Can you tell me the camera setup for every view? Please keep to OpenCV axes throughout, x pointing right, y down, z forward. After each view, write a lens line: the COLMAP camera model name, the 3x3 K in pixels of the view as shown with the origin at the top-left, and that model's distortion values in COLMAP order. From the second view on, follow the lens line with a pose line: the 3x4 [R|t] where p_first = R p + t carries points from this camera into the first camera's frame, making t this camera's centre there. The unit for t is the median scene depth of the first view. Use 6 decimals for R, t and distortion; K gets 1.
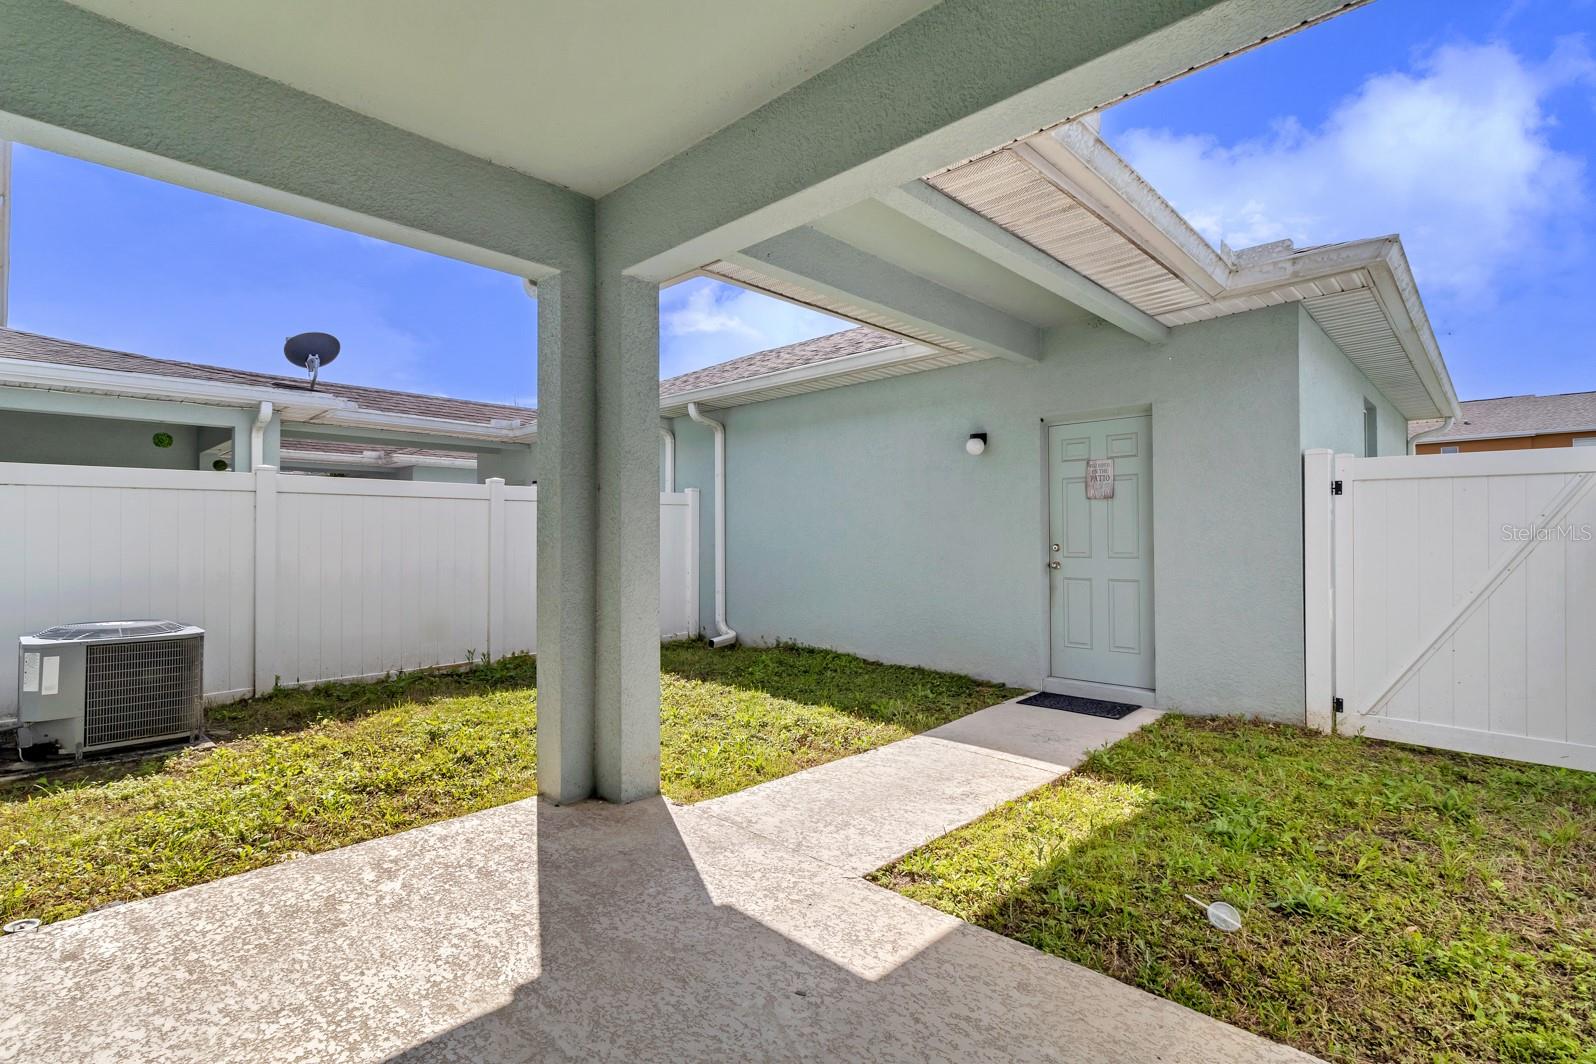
lens RADIAL K [[753.5, 0, 802.1], [0, 753.5, 533.7], [0, 0, 1]] dist [-0.000777, 0.002141]
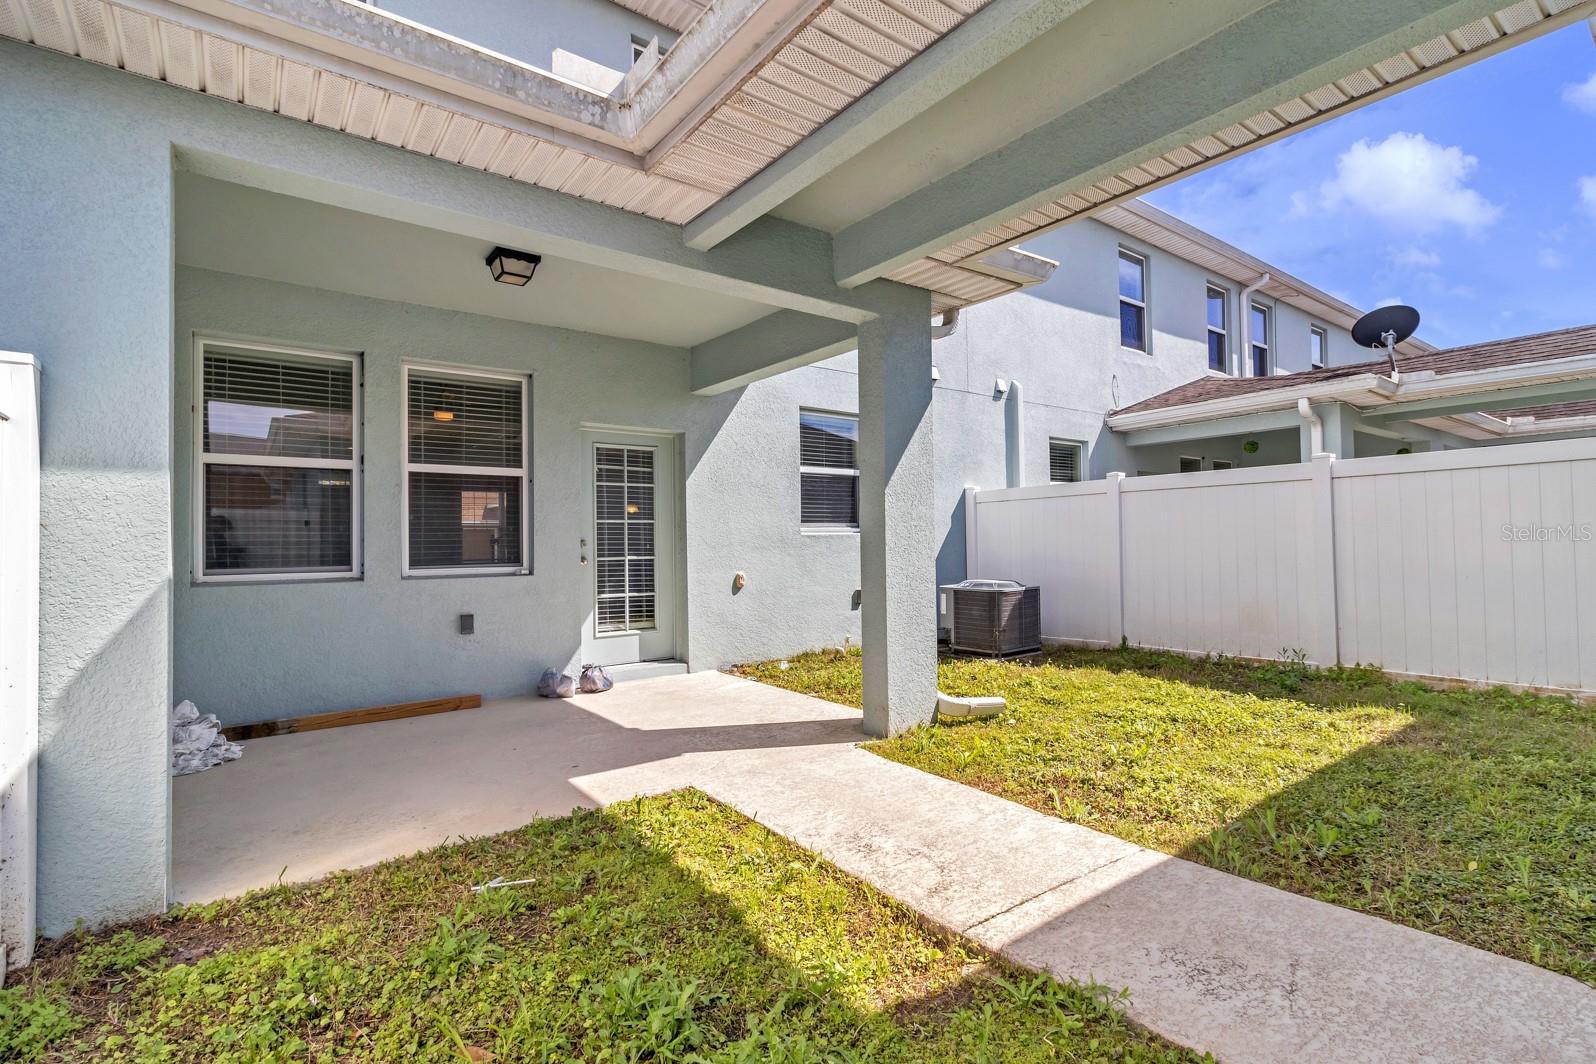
lens RADIAL K [[753.5, 0, 803.2], [0, 753.5, 530.8], [0, 0, 1]] dist [-0.000777, 0.002141]
pose [[-0.172449, -0.007285, -0.984991, 0.948445], [0.018796, 0.999766, -0.010685, 0.021120], [0.984839, -0.020357, -0.172272, 1.010754]]
